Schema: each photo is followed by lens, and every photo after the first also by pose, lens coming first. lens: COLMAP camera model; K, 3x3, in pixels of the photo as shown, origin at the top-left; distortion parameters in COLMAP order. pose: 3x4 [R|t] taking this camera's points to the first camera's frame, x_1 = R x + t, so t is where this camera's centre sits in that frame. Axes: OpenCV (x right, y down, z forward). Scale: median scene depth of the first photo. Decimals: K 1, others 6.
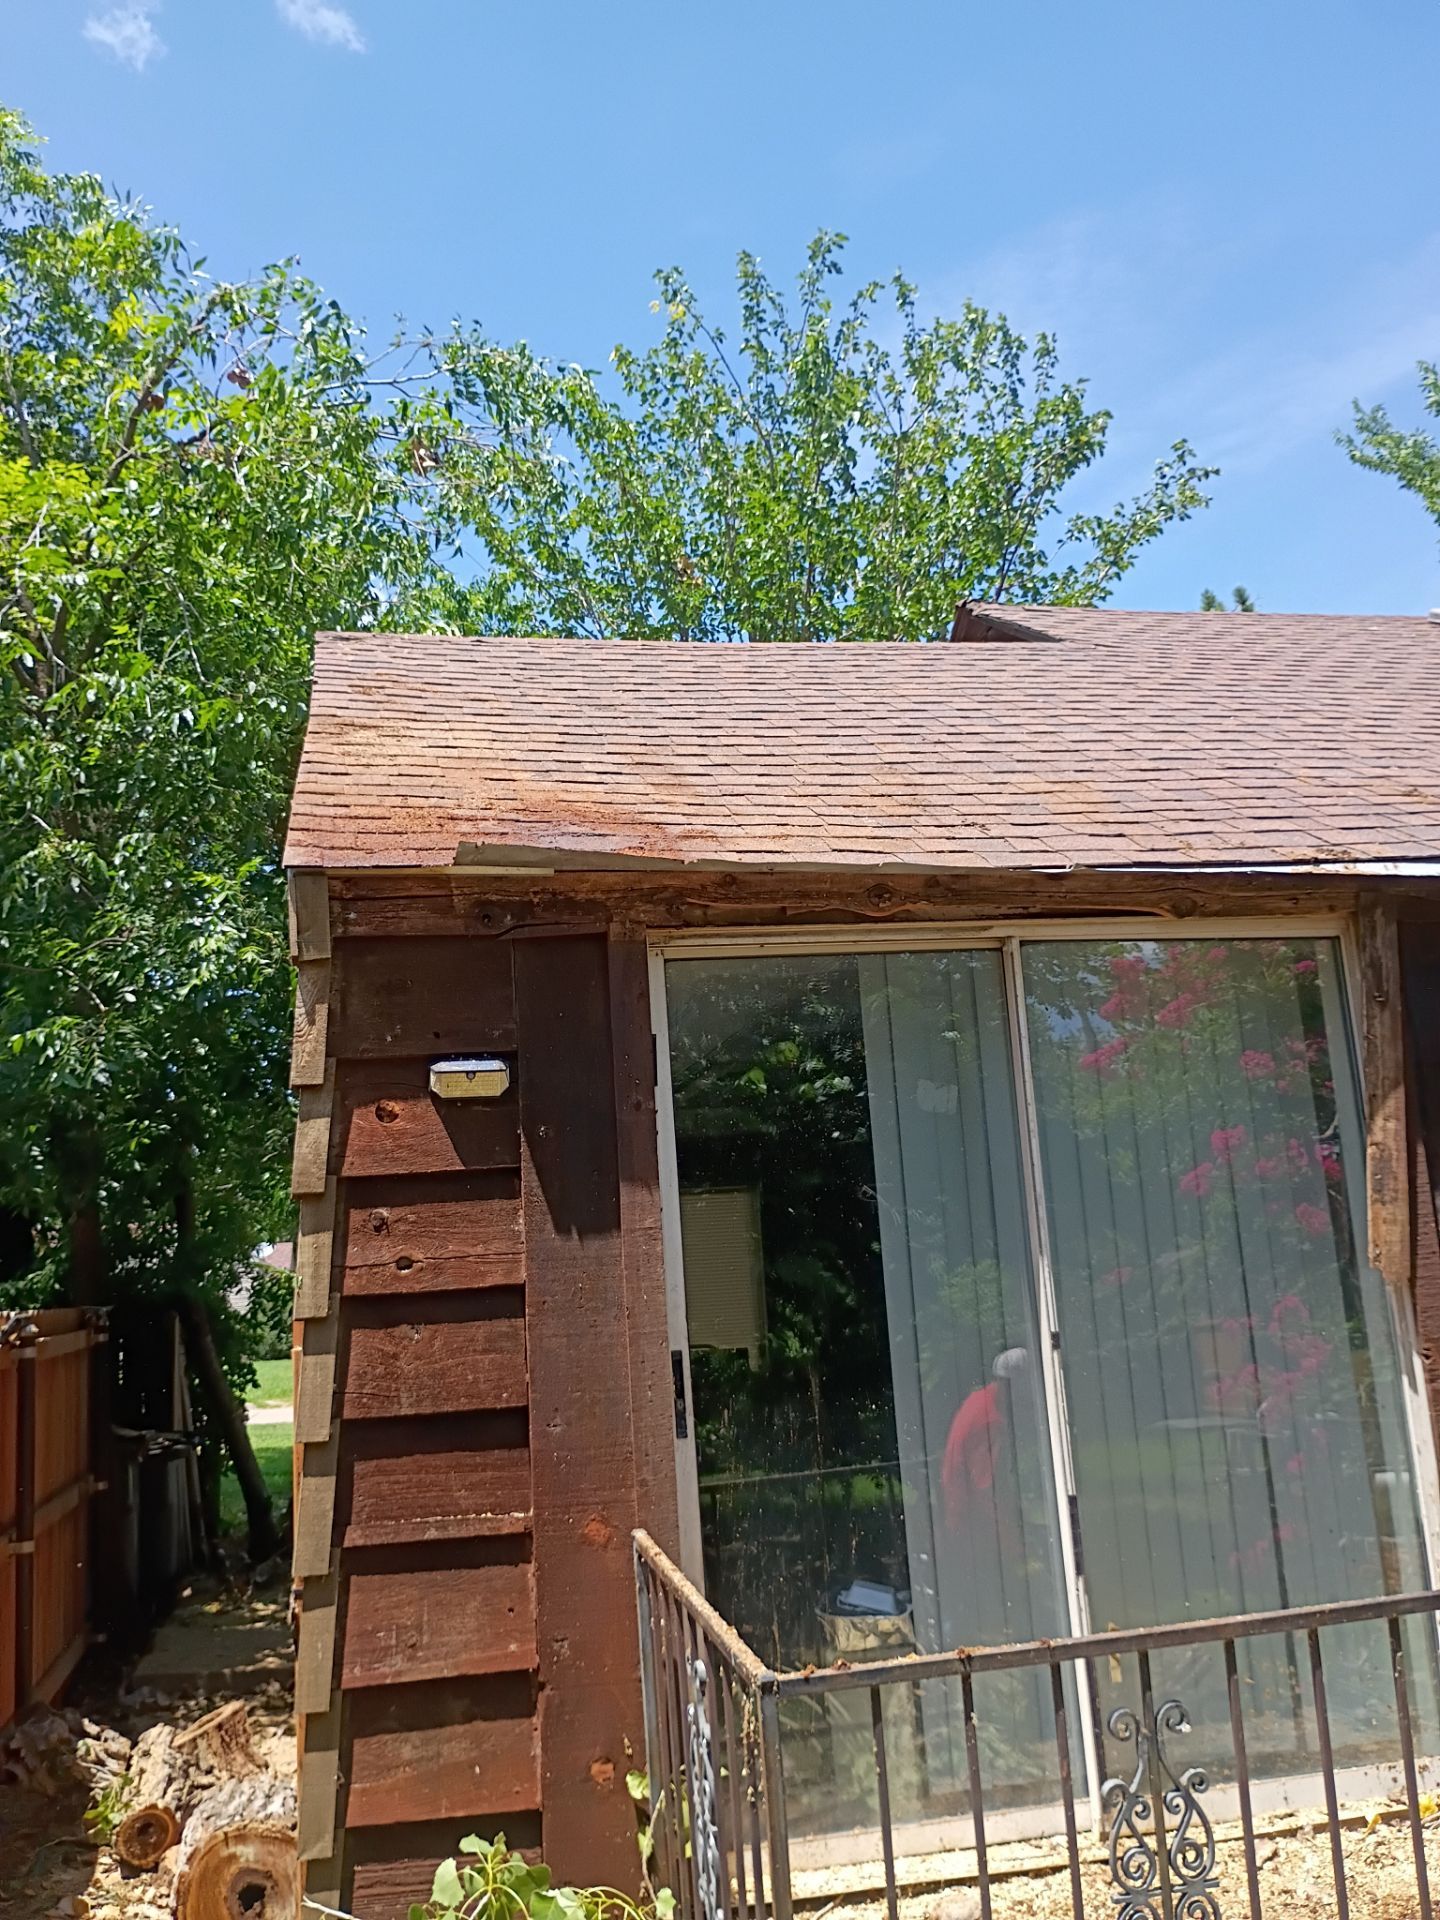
lens RADIAL K [[1644.6, 0, 689.9], [0, 1644.6, 981.3], [0, 0, 1]] dist [0.026047, 0.001750]
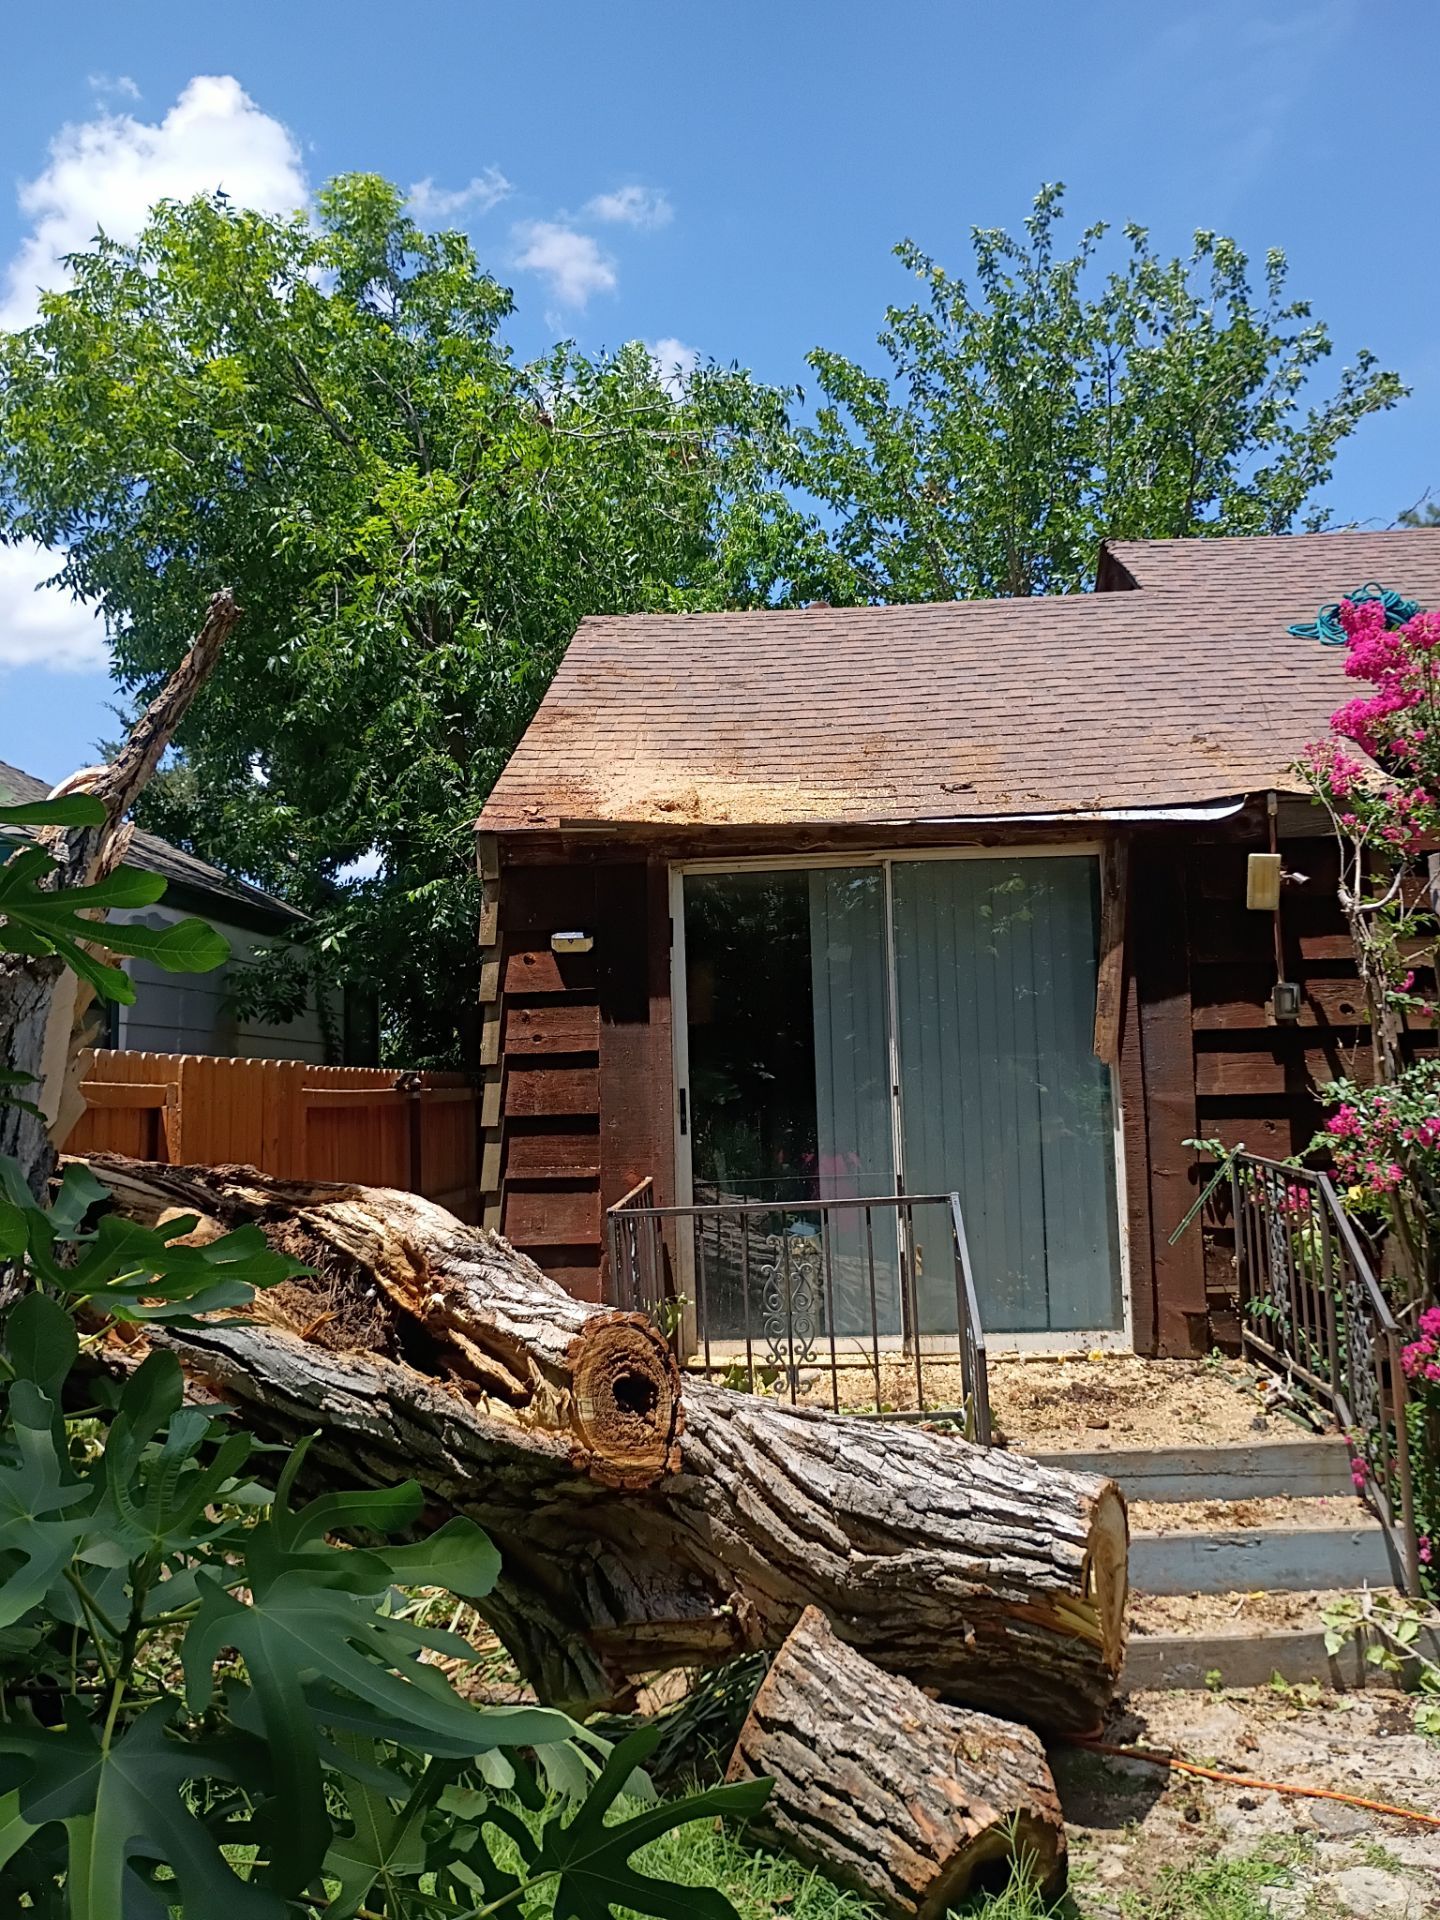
lens RADIAL K [[1662.9, 0, 719.6], [0, 1662.9, 943.3], [0, 0, 1]] dist [0.062228, -0.082945]
pose [[0.967546, 0.006439, -0.252613, 0.507253], [0.016005, 0.996107, 0.086692, -0.100740], [0.252188, -0.087922, 0.963676, -0.782237]]
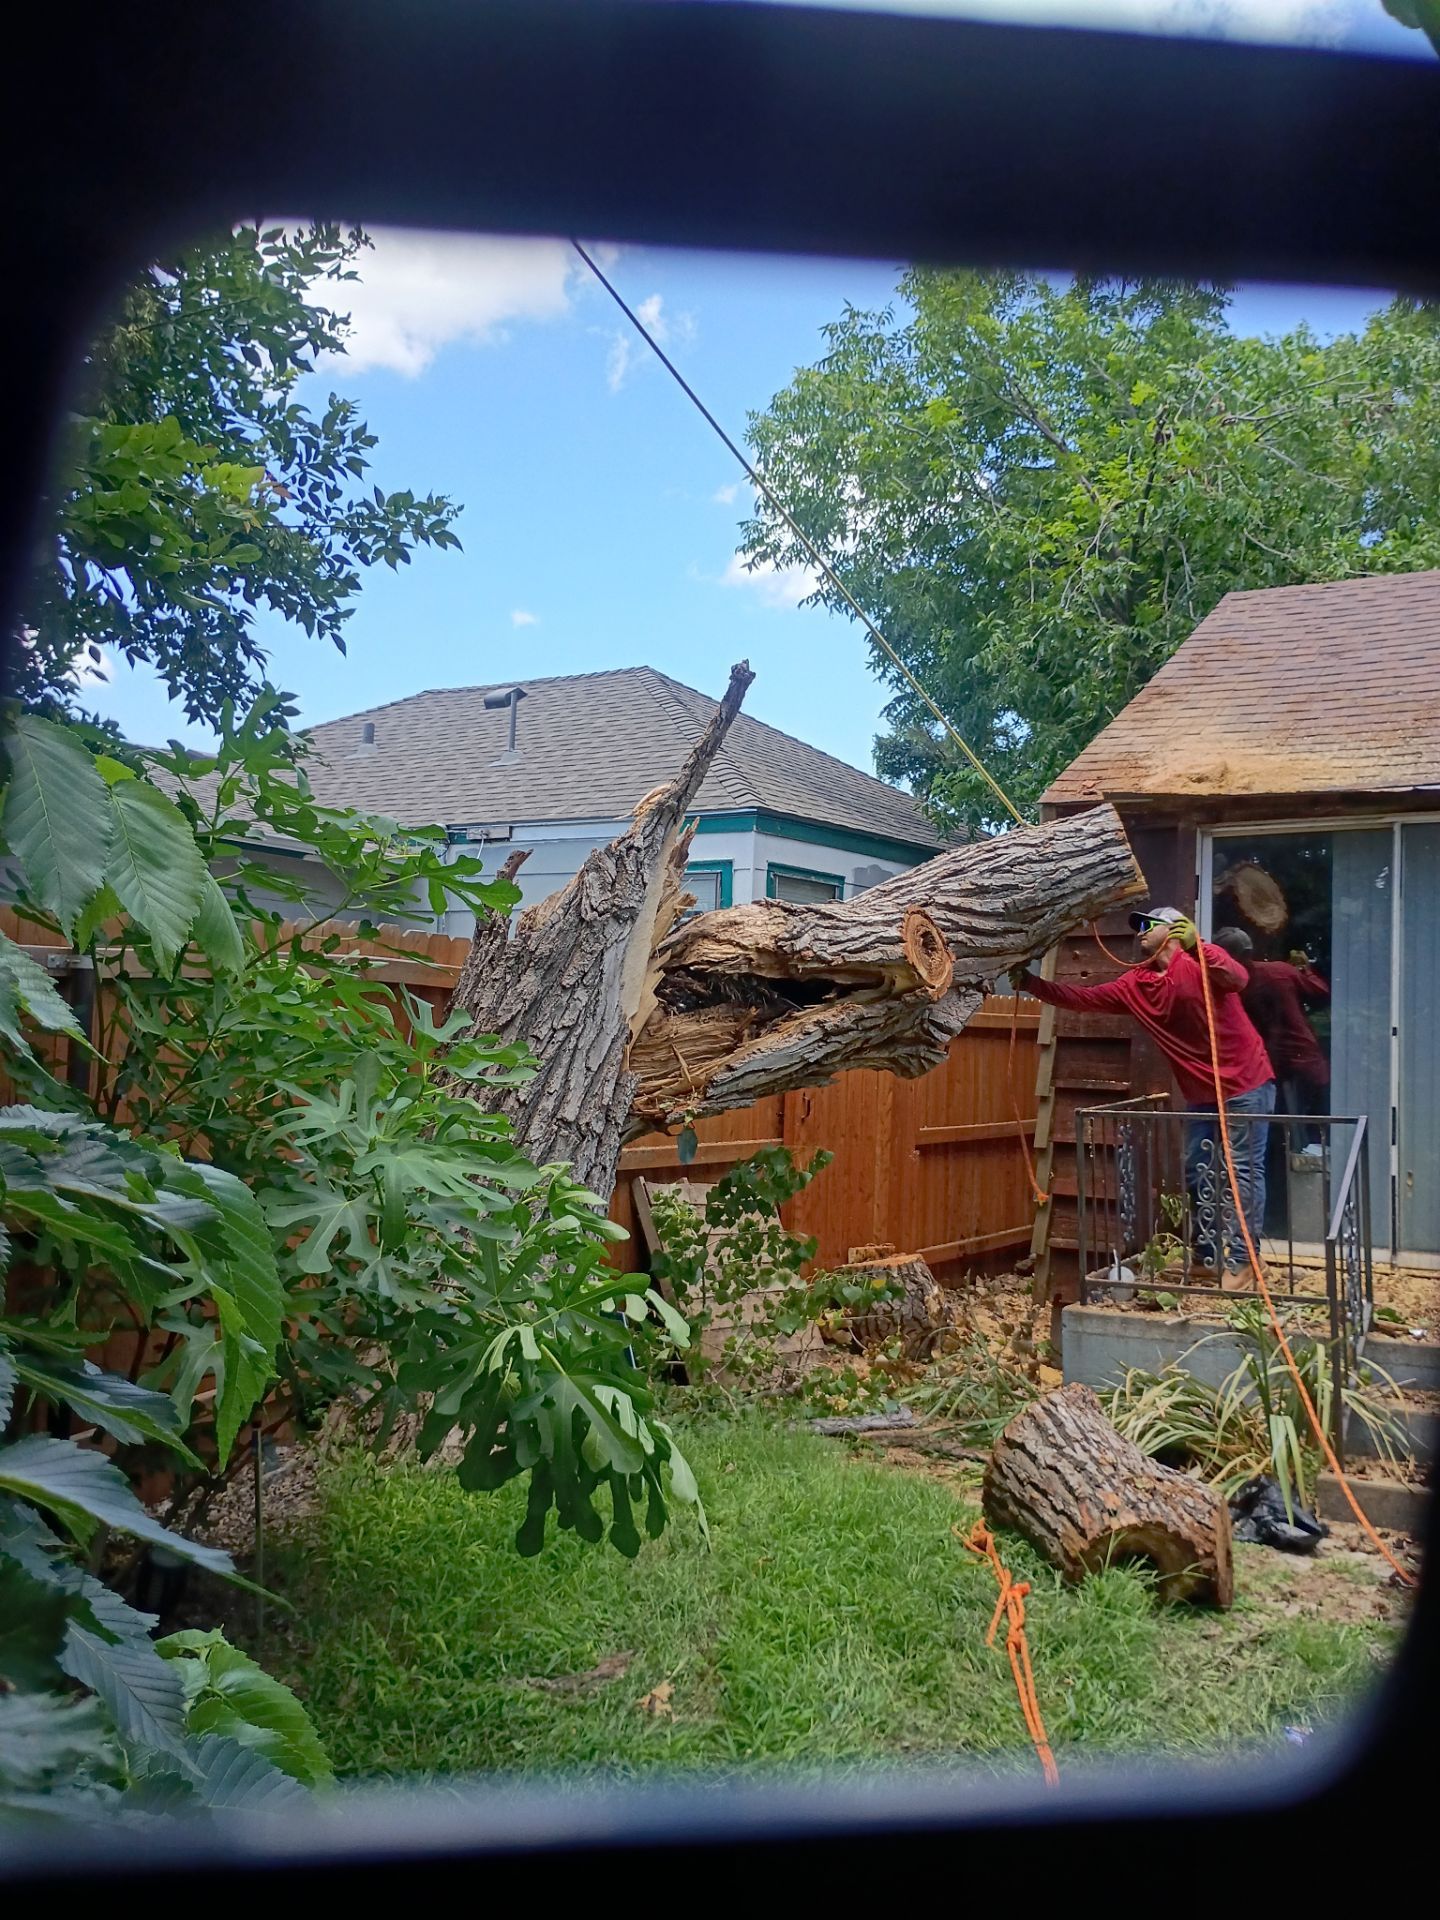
lens RADIAL K [[1662.9, 0, 732.4], [0, 1662.9, 974.8], [0, 0, 1]] dist [0.062228, -0.082945]
pose [[0.716038, 0.049333, -0.696316, 1.079333], [0.052385, 0.990890, 0.124072, -0.142433], [0.696093, -0.125316, 0.706930, -0.984410]]
